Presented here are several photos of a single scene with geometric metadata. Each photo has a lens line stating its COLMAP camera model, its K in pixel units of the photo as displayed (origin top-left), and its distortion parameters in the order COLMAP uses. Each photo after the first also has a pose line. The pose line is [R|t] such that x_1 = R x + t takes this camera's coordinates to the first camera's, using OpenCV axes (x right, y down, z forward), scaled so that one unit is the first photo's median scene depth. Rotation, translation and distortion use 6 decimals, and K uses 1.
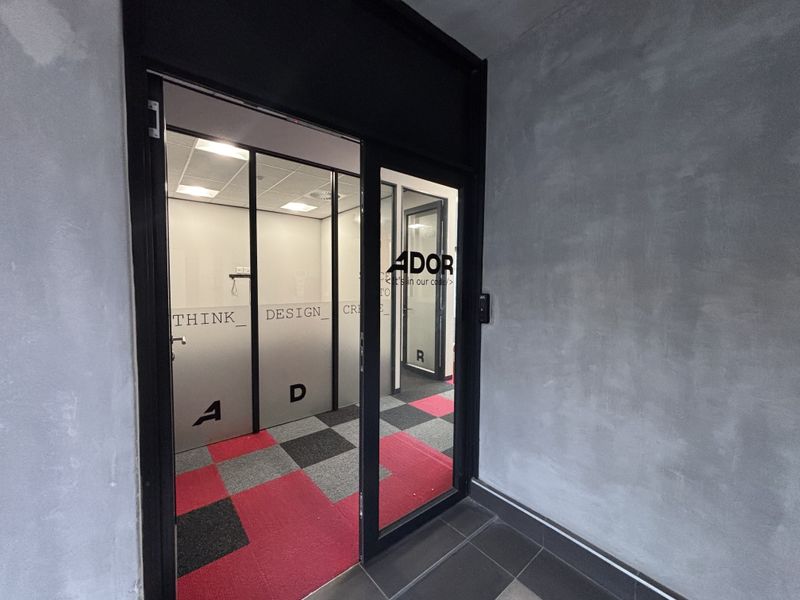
lens RADIAL K [[321.6, 0, 399.9], [0, 321.6, 299.5], [0, 0, 1]] dist [-0.004705, 0.000719]
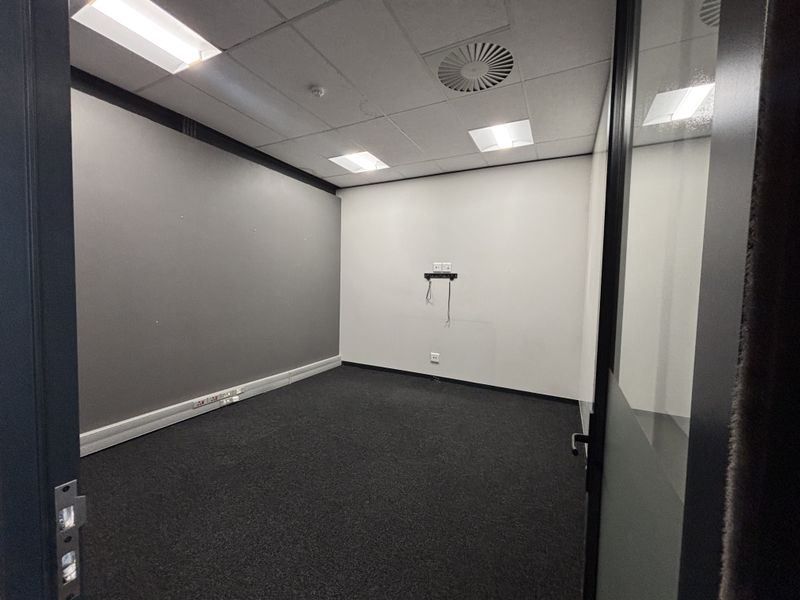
lens RADIAL K [[321.6, 0, 399.6], [0, 321.6, 302.0], [0, 0, 1]] dist [-0.004705, 0.000719]
pose [[0.399951, 0.052996, -0.915003, 0.166956], [-0.062997, 0.997555, 0.030241, -0.058030], [0.914369, 0.045548, 0.402312, 1.158375]]
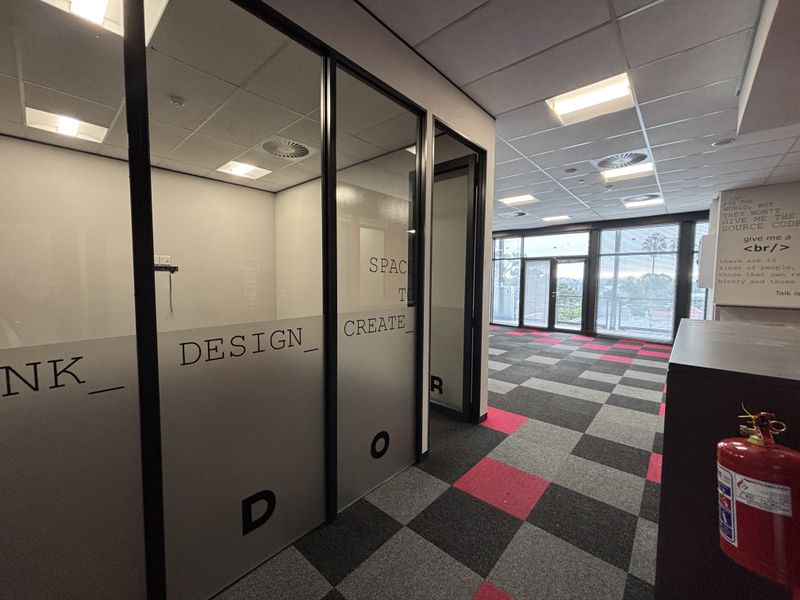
lens RADIAL K [[321.6, 0, 398.6], [0, 321.6, 301.0], [0, 0, 1]] dist [-0.004705, 0.000719]
pose [[0.988273, -0.009212, 0.152421, -0.160627], [0.006581, 0.999821, 0.017757, -0.023085], [-0.152557, -0.016545, 0.988156, 0.444195]]
